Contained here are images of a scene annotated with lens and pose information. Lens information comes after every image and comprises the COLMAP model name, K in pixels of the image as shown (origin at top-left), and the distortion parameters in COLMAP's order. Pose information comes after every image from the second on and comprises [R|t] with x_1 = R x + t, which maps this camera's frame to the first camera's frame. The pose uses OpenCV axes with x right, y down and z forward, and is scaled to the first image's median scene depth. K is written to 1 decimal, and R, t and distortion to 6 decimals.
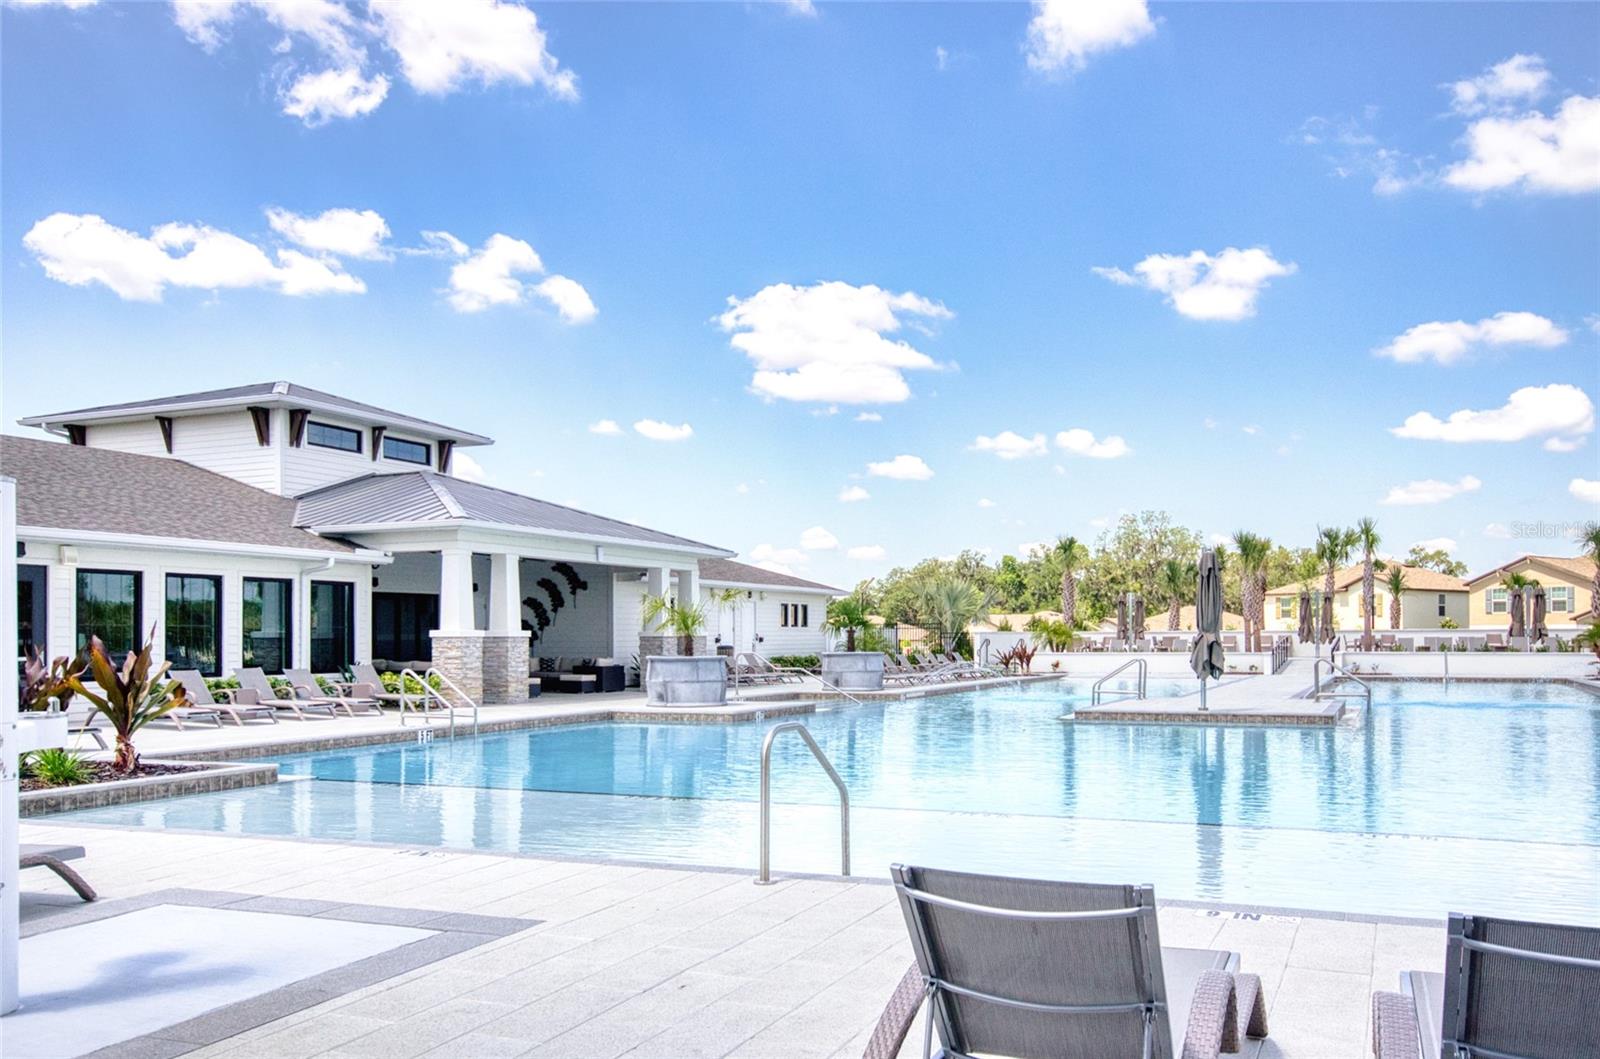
lens RADIAL K [[1265.5, 0, 800.0], [0, 1265.5, 529.5], [0, 0, 1]] dist [-0.006259, -0.002212]
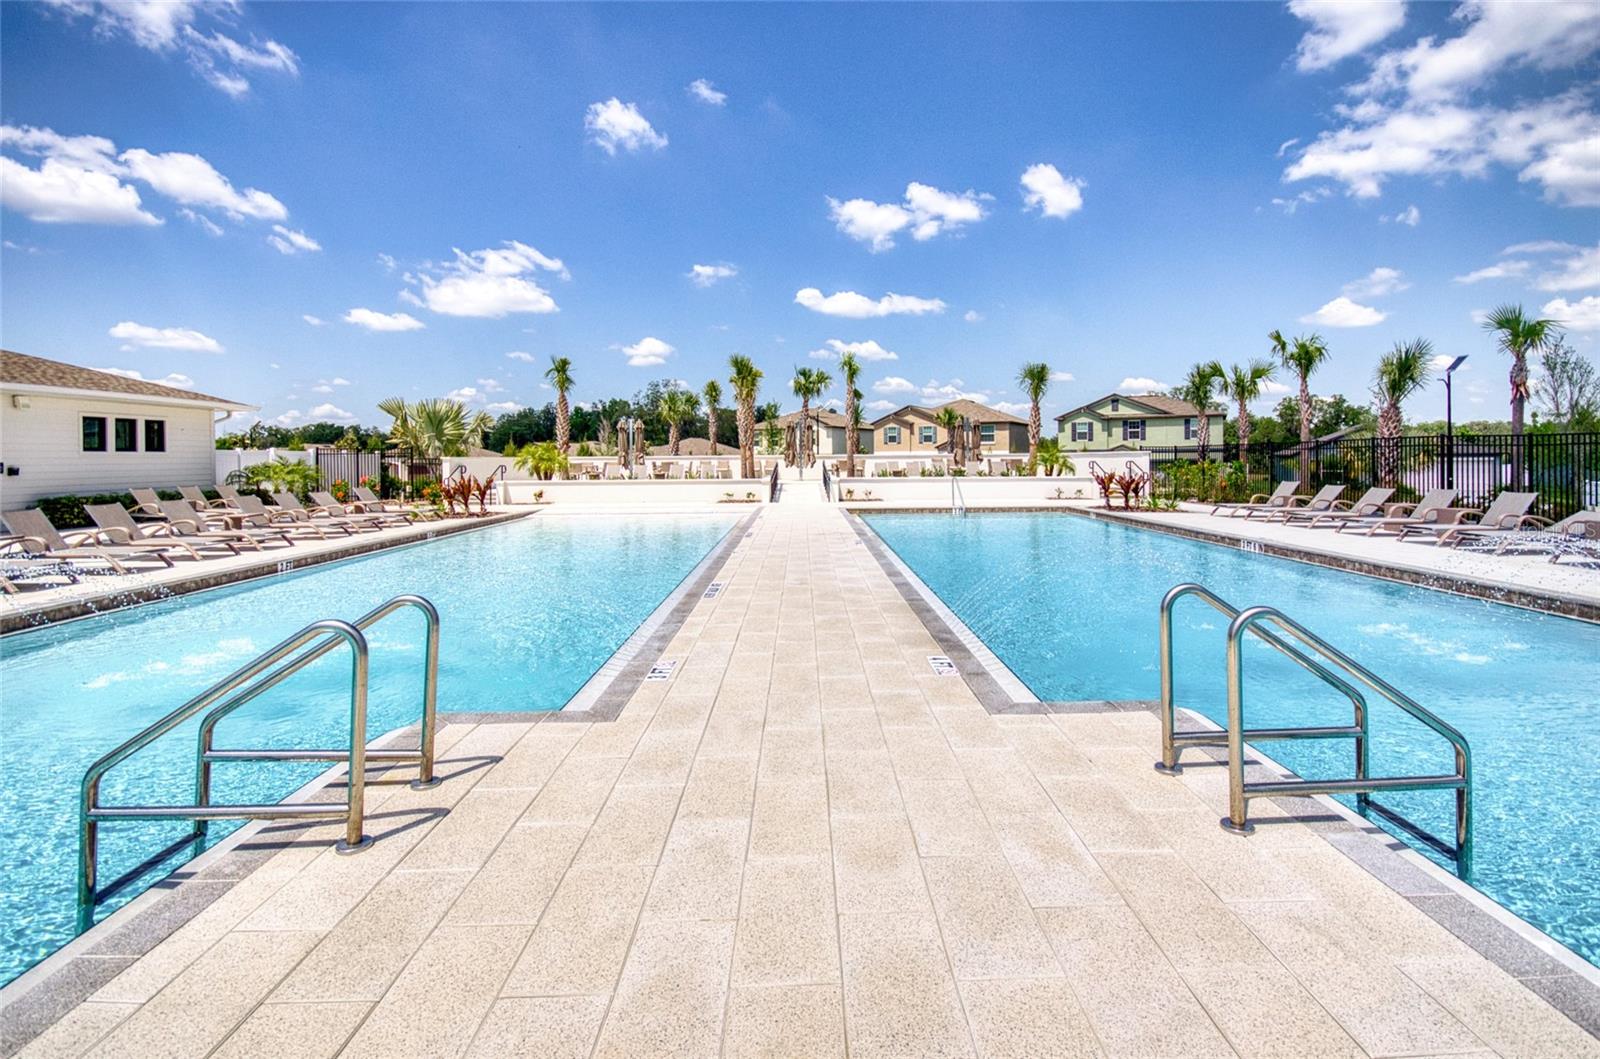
lens RADIAL K [[678.1, 0, 800.0], [0, 678.1, 529.5], [0, 0, 1]] dist [-0.000851, -0.000159]
pose [[0.899147, -0.047747, 0.435035, 0.165414], [-0.034316, 0.983278, 0.178846, 0.041206], [-0.436300, -0.175738, 0.882473, 0.517384]]
